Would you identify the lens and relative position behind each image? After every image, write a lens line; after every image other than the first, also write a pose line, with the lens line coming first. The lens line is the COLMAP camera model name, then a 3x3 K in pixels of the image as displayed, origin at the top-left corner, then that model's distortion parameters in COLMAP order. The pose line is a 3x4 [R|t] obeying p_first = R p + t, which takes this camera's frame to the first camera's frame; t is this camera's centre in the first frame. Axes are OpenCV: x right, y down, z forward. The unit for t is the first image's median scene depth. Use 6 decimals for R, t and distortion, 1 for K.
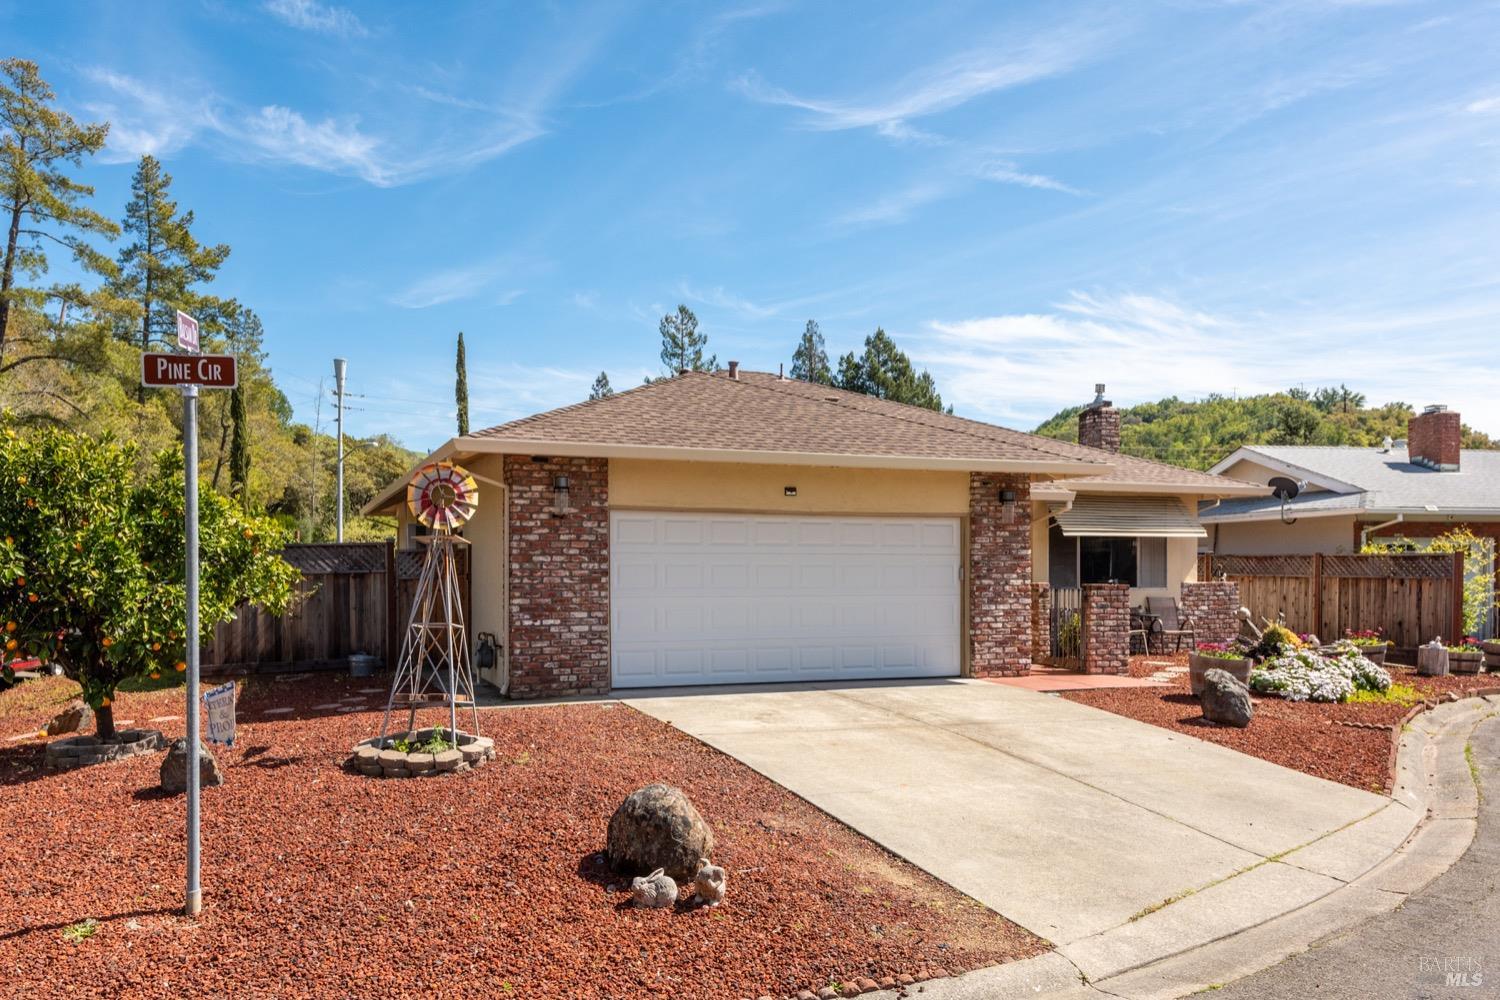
lens RADIAL K [[1276.2, 0, 750.0], [0, 1276.2, 500.0], [0, 0, 1]] dist [-0.069100, 0.276539]
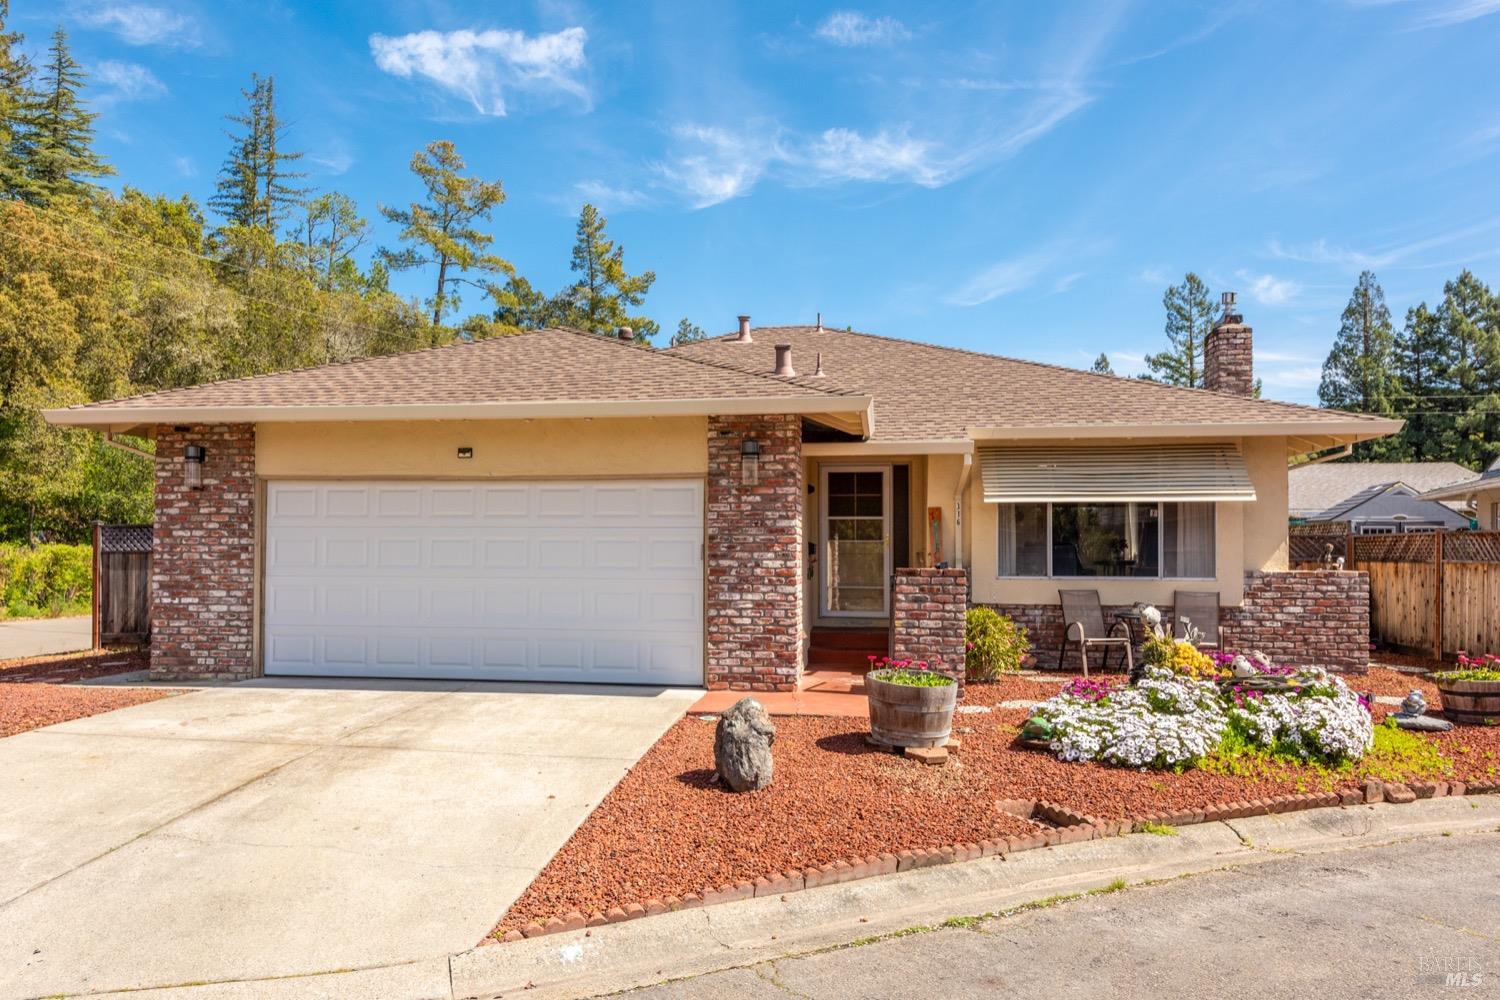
lens RADIAL K [[1290.3, 0, 749.6], [0, 1290.3, 530.9], [0, 0, 1]] dist [0.004655, -0.002870]
pose [[0.834832, -0.014831, -0.550305, 0.617698], [0.022279, 0.999728, 0.006856, 0.040520], [0.550053, -0.017984, 0.834936, 0.371224]]
